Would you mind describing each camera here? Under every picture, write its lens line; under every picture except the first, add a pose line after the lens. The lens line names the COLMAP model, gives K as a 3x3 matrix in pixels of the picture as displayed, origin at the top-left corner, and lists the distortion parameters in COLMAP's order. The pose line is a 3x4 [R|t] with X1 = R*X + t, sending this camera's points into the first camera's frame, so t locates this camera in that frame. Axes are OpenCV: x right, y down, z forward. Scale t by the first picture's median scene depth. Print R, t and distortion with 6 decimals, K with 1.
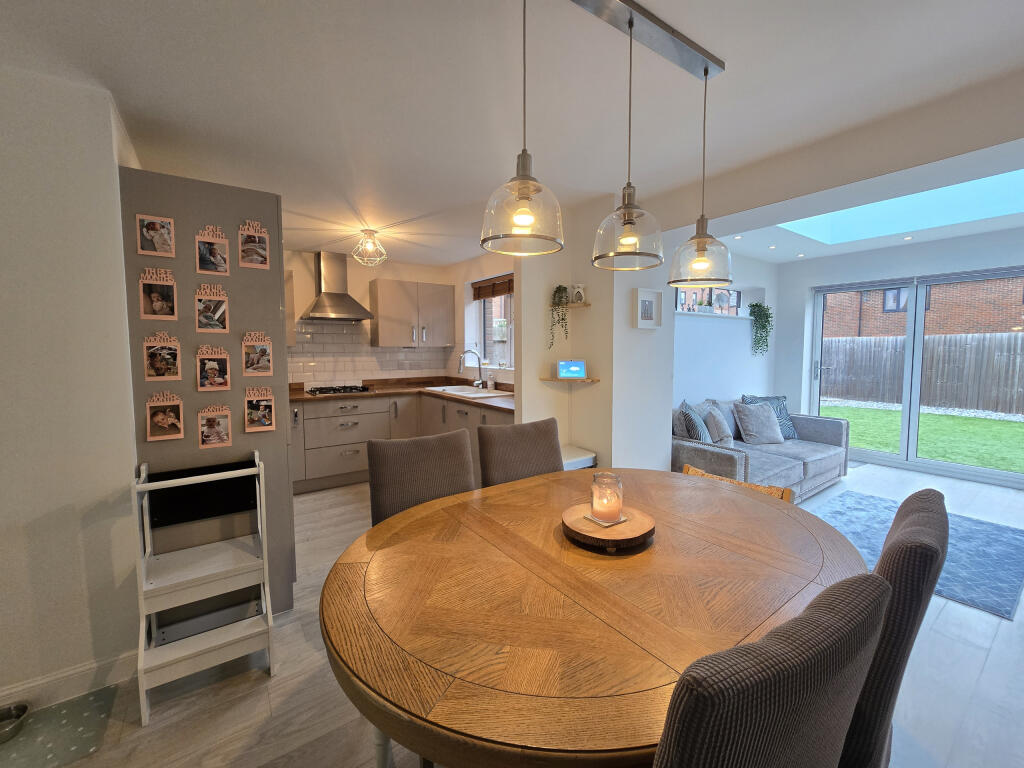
lens RADIAL K [[417.6, 0, 515.1], [0, 417.6, 379.0], [0, 0, 1]] dist [-0.001088, -0.000111]
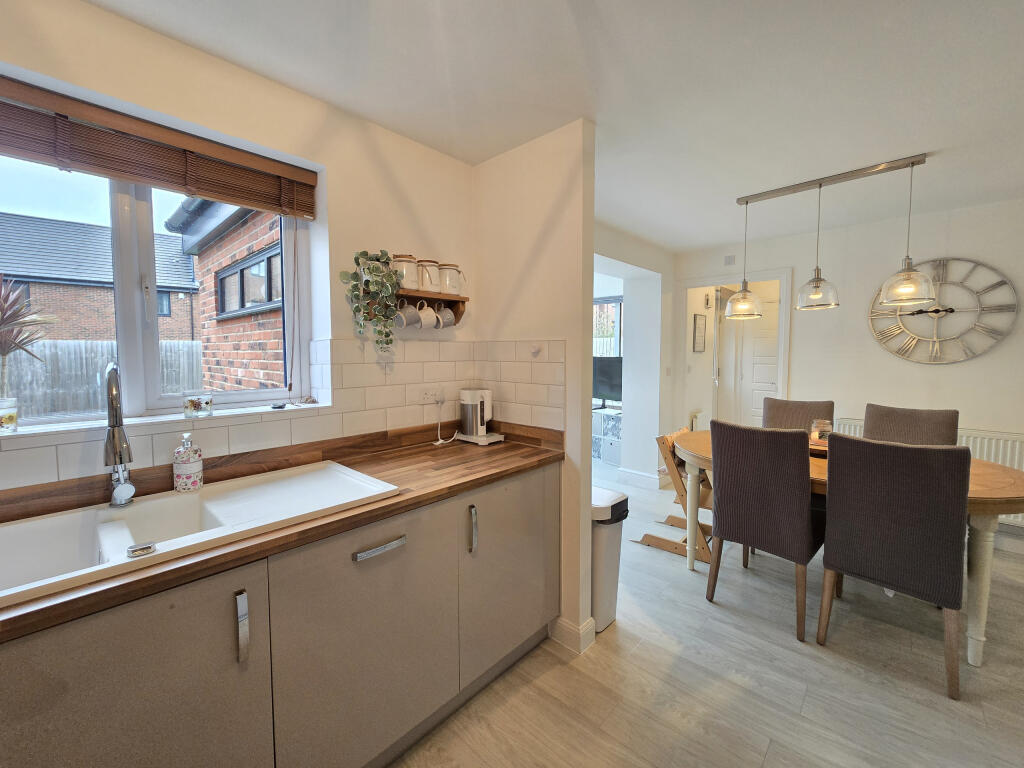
lens RADIAL K [[417.6, 0, 514.2], [0, 417.6, 378.4], [0, 0, 1]] dist [-0.001088, -0.000111]
pose [[-0.213337, -0.061232, 0.975058, -0.173881], [0.074083, 0.994147, 0.078639, -0.026863], [-0.974166, 0.089012, -0.207552, 0.333257]]
